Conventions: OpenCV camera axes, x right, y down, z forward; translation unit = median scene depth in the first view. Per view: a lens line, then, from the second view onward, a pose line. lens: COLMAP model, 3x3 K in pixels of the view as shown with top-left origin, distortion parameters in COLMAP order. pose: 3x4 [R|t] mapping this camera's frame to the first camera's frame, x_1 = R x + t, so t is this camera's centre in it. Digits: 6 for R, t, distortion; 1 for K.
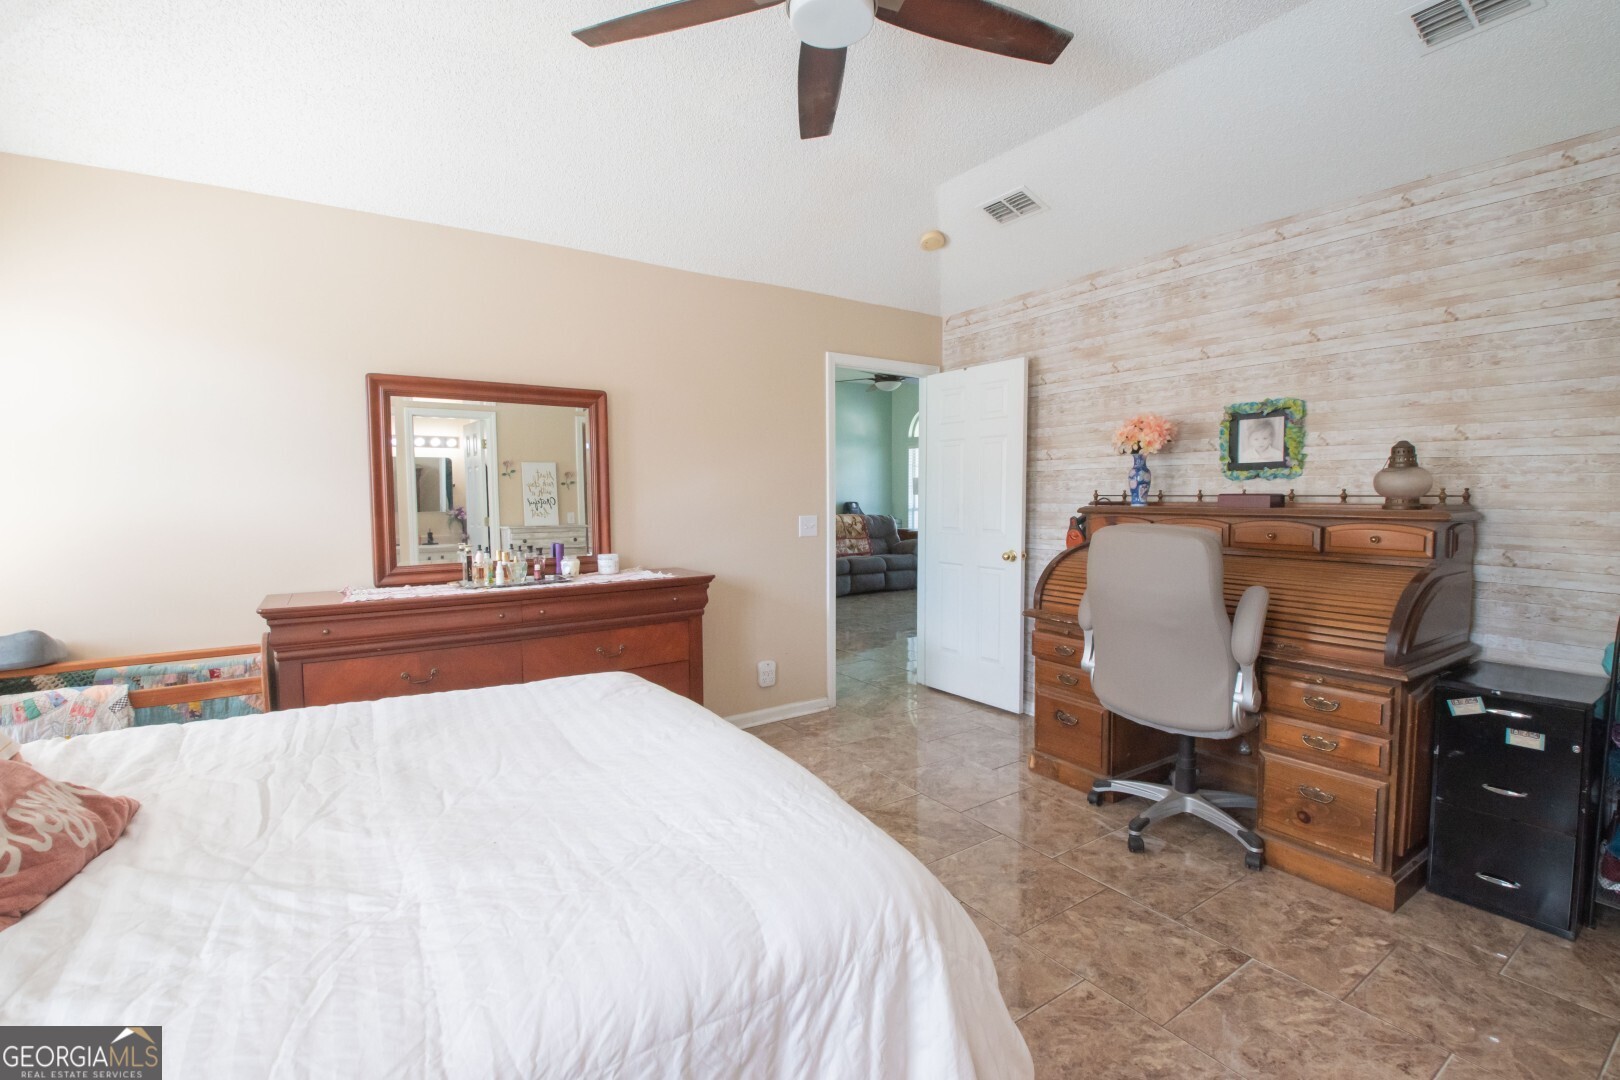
lens RADIAL K [[716.2, 0, 811.3], [0, 716.2, 542.3], [0, 0, 1]] dist [-0.006011, -0.013002]
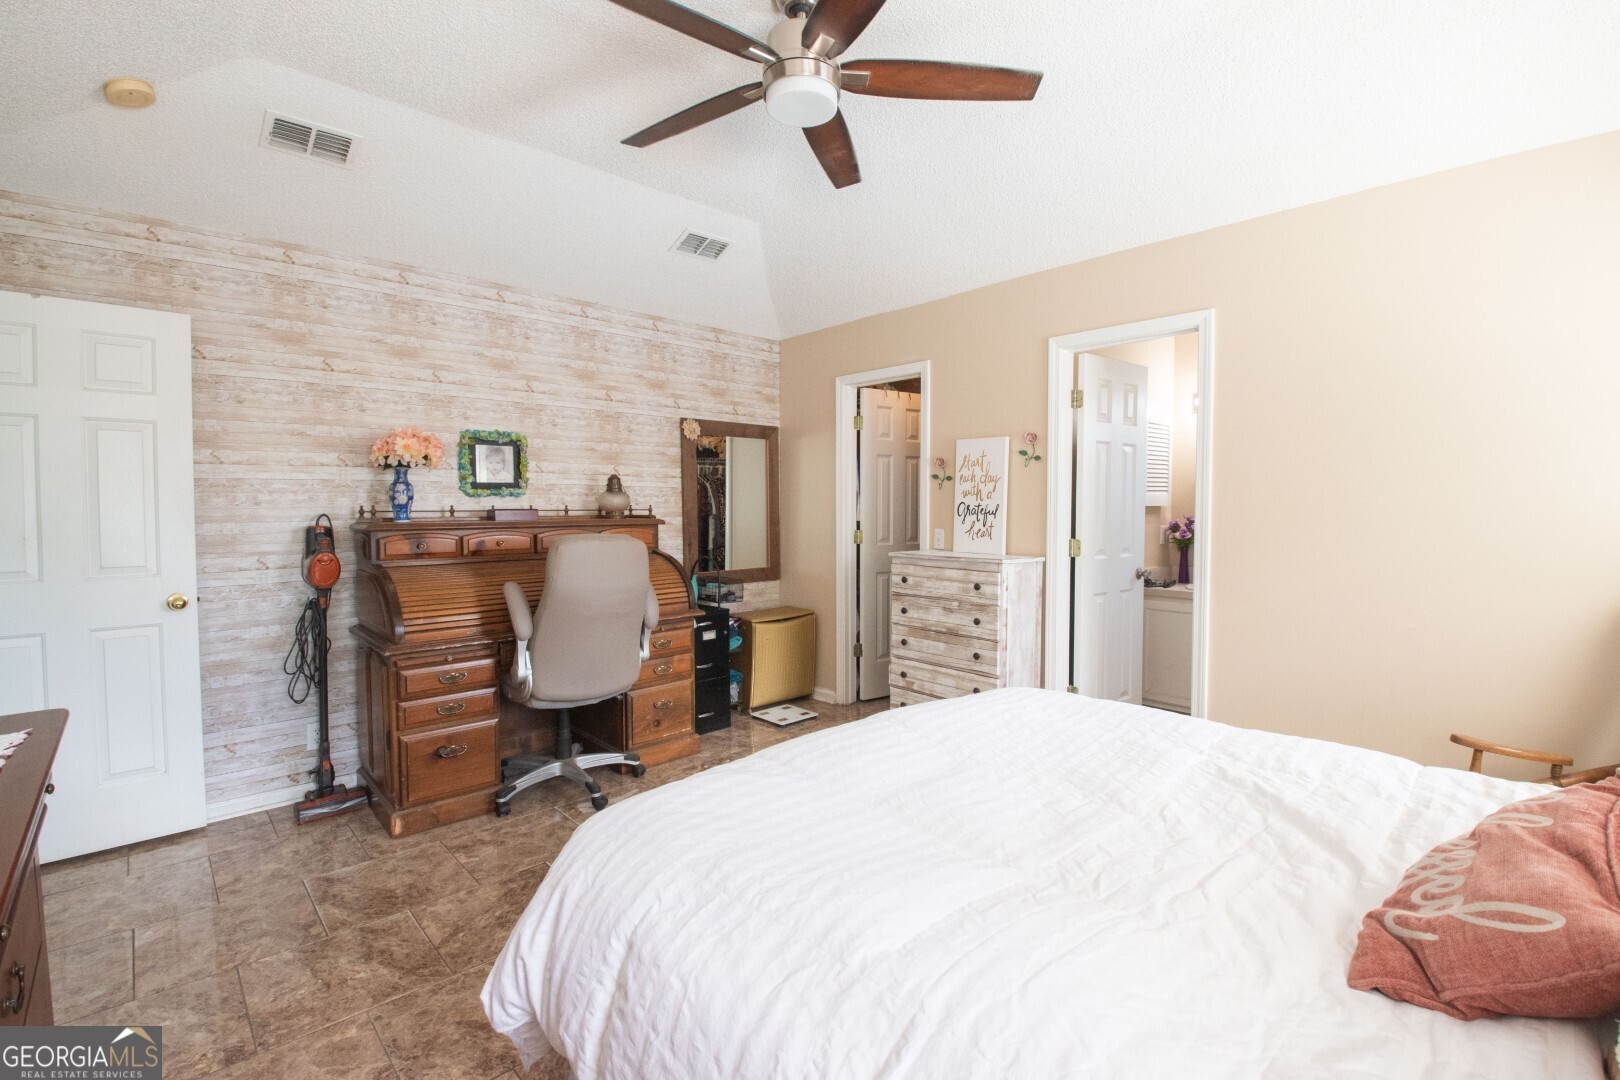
lens RADIAL K [[716.2, 0, 807.1], [0, 716.2, 540.2], [0, 0, 1]] dist [-0.006011, -0.013002]
pose [[-0.168319, -0.030731, 0.985253, -0.628970], [0.079625, 0.995824, 0.044664, -0.028222], [-0.982511, 0.085968, -0.165169, 0.690510]]
